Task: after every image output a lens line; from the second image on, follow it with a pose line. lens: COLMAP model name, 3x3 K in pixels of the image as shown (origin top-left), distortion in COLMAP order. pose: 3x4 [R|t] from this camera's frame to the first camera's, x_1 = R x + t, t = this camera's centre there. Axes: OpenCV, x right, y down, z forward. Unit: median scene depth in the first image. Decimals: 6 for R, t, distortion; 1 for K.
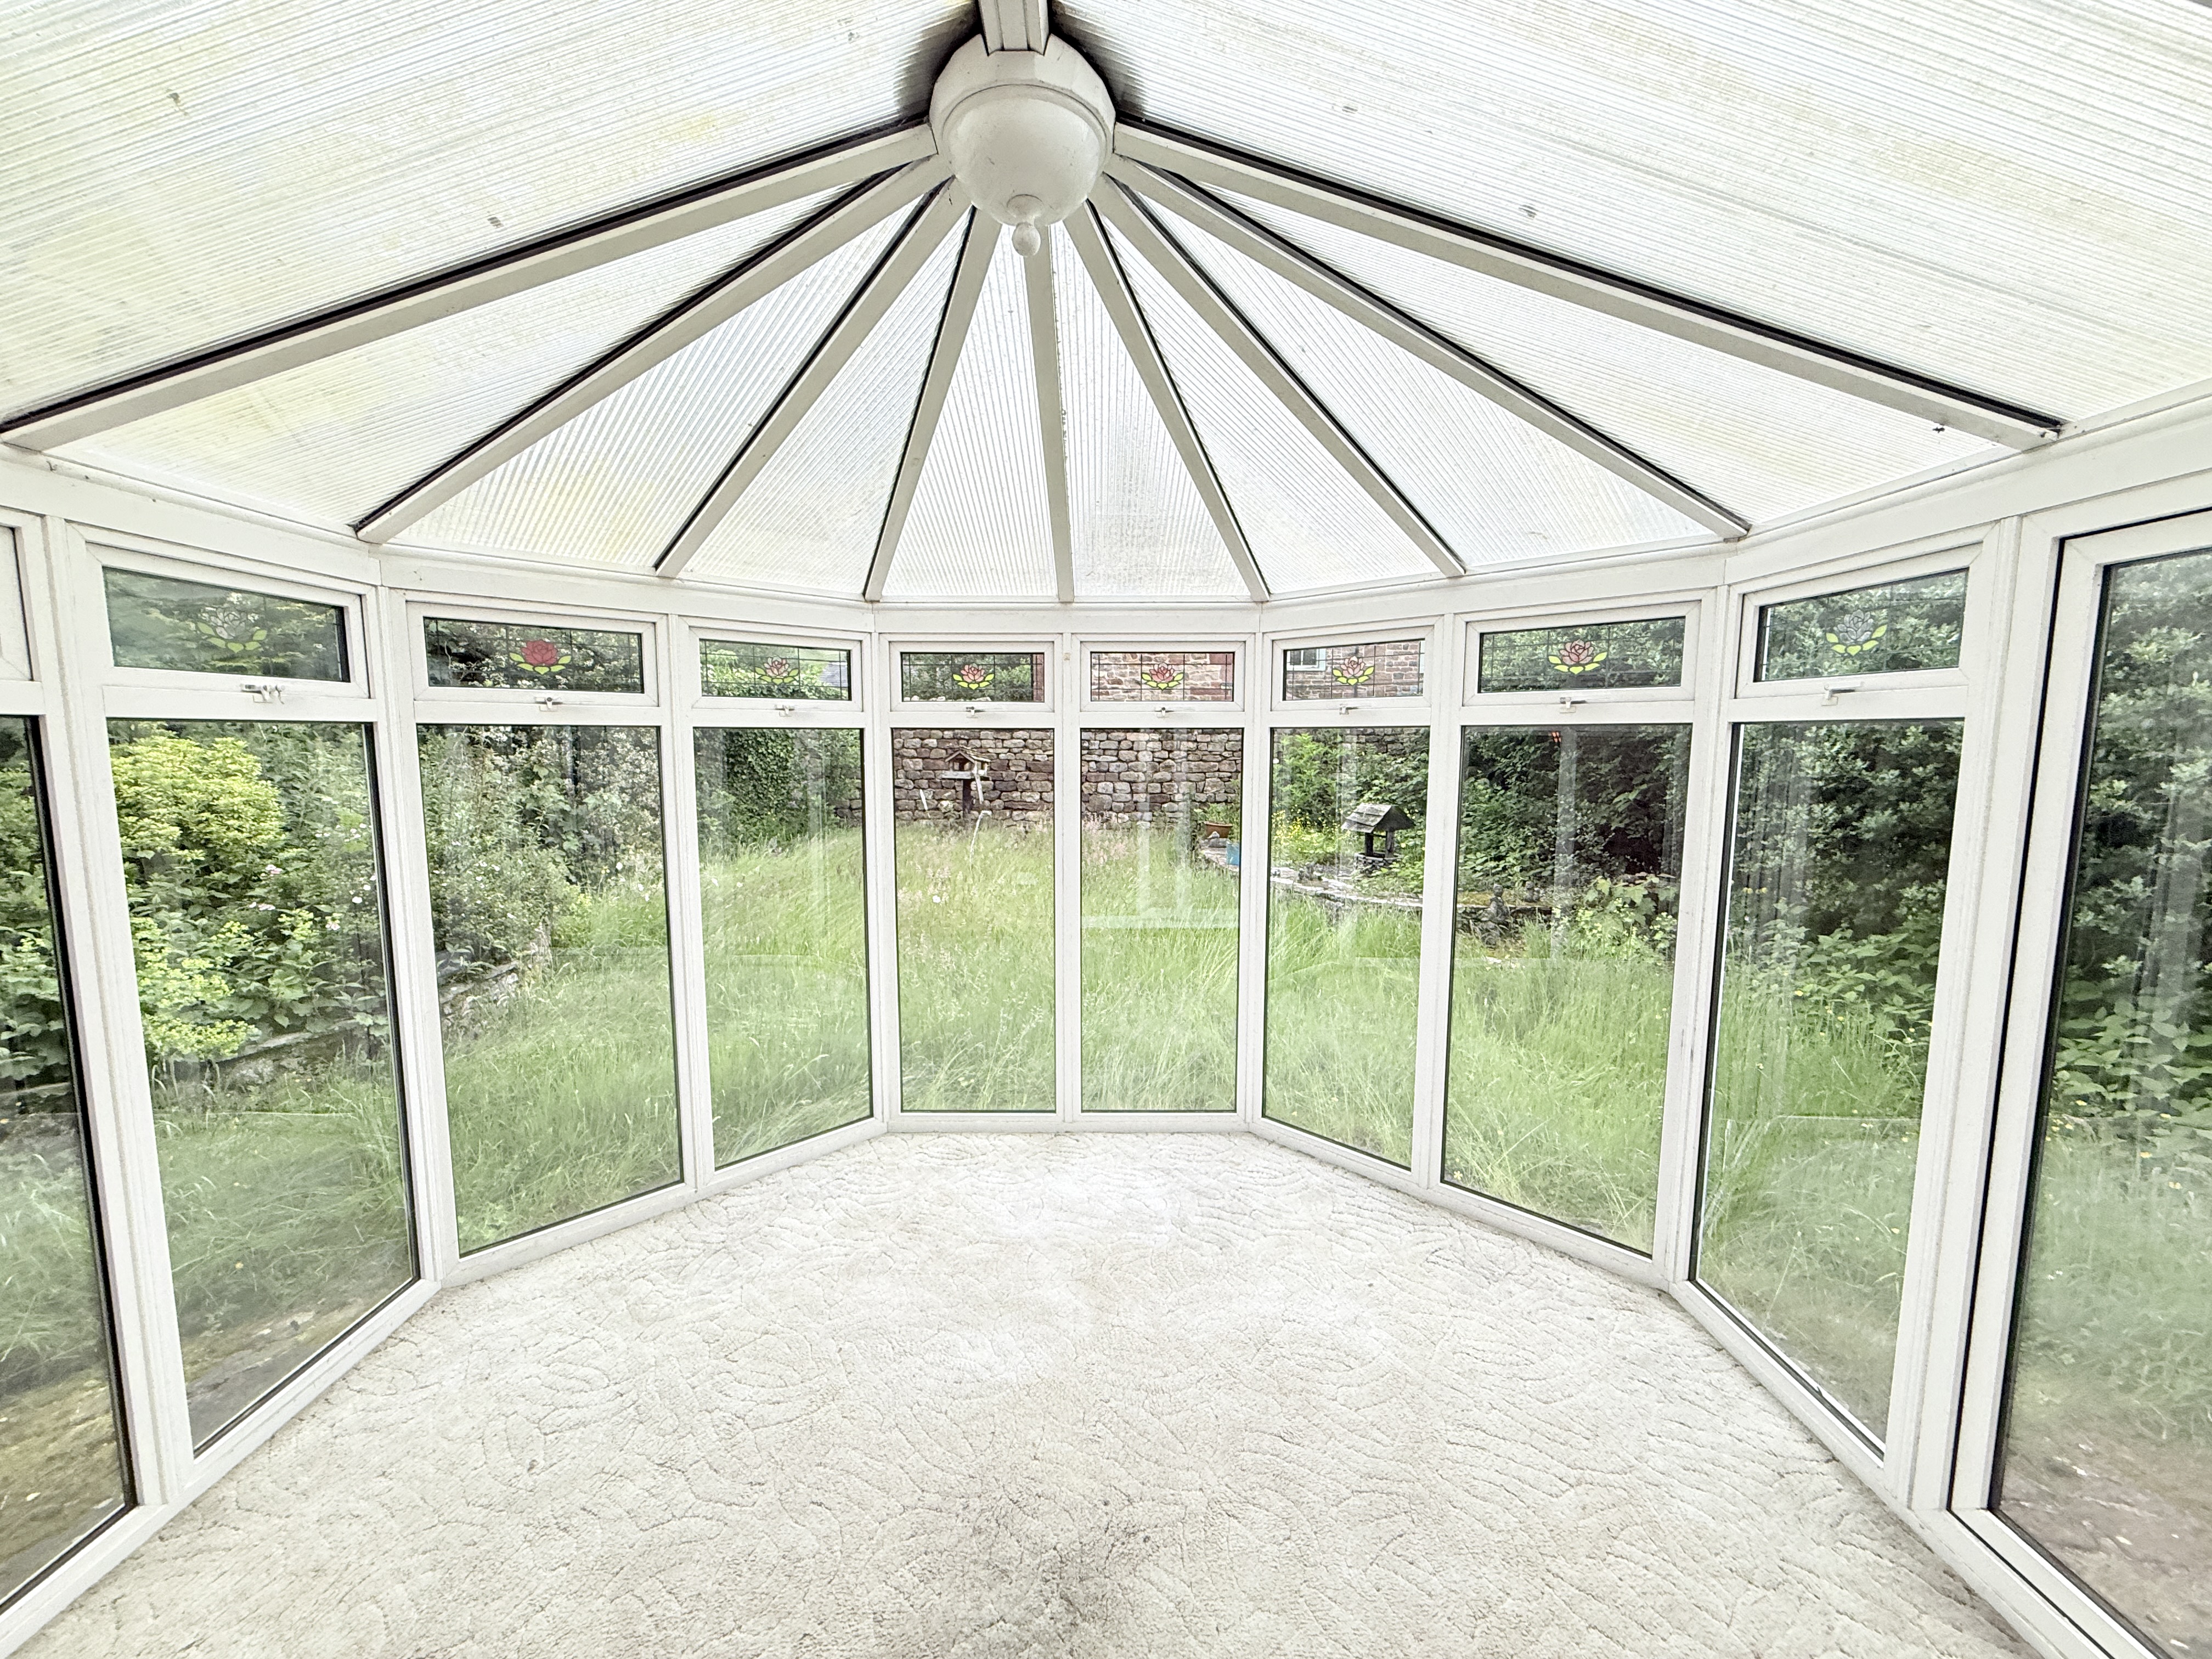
lens RADIAL K [[873.6, 0, 1104.2], [0, 873.6, 830.1], [0, 0, 1]] dist [0.003397, -0.001070]
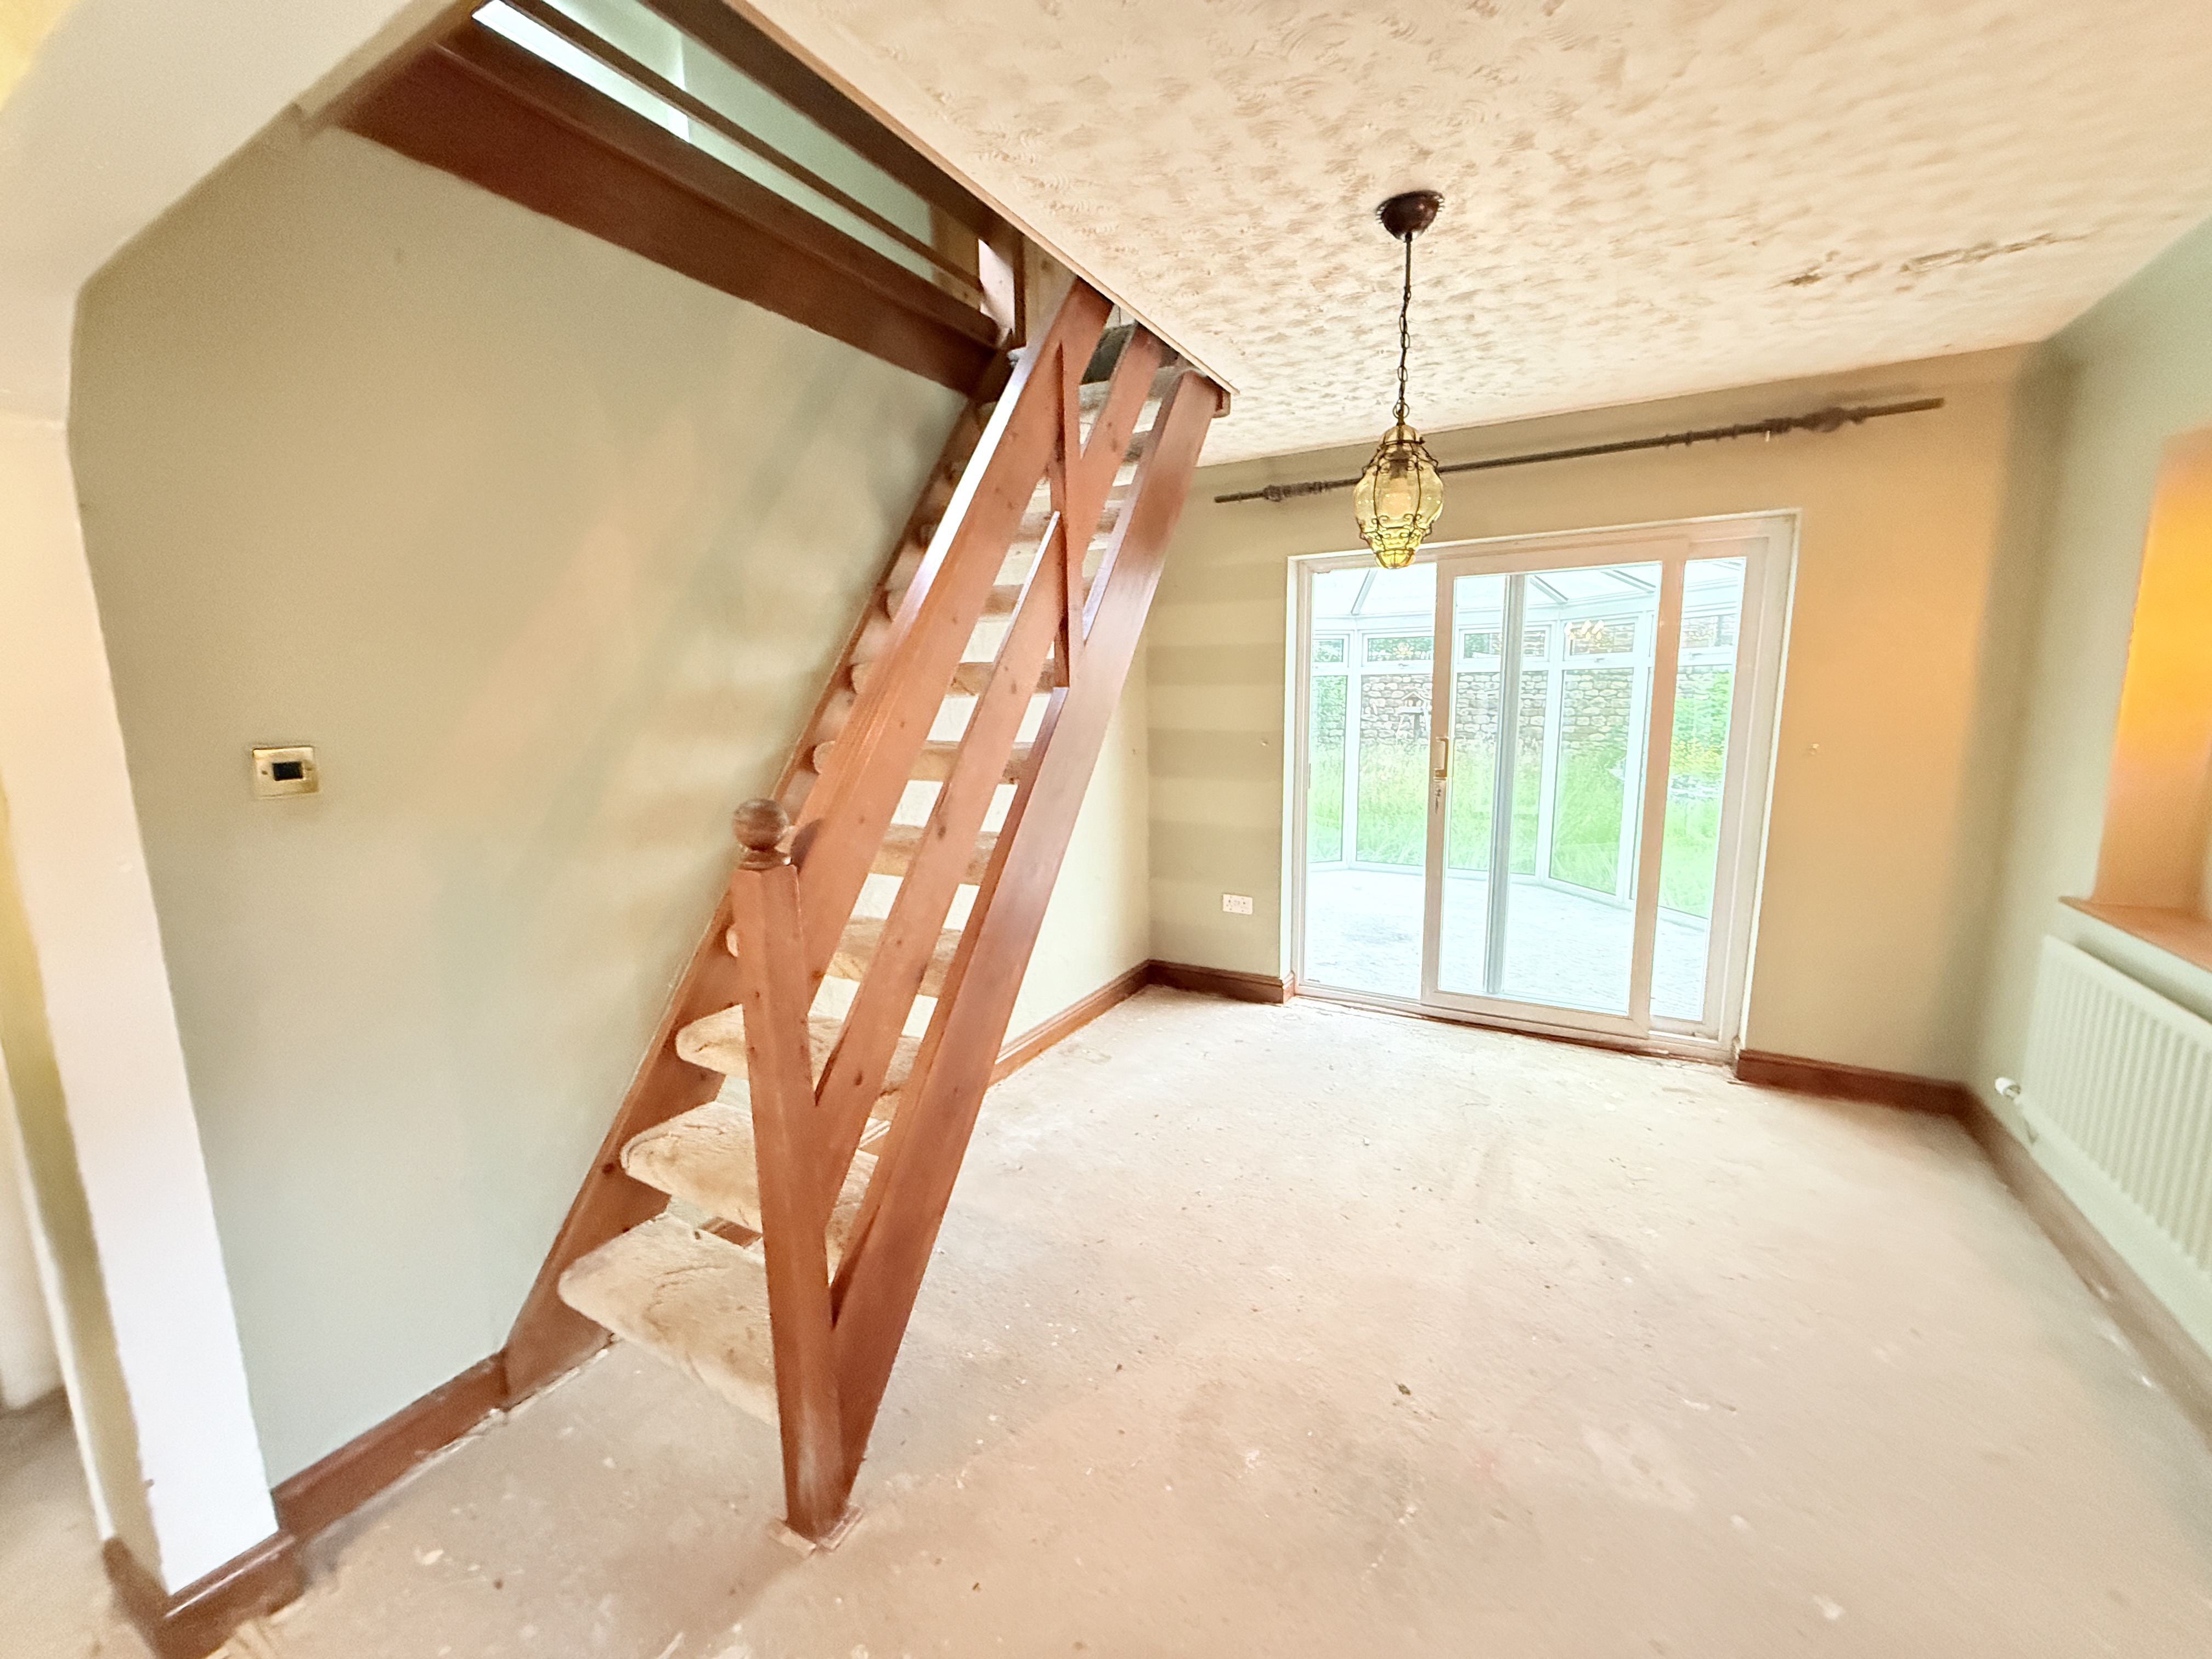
lens RADIAL K [[873.6, 0, 1104.8], [0, 873.6, 825.6], [0, 0, 1]] dist [0.003397, -0.001070]
pose [[0.867594, 0.064427, -0.493081, 0.269050], [-0.037845, 0.997250, 0.063714, 0.129039], [0.495830, -0.036617, 0.867647, -1.095610]]
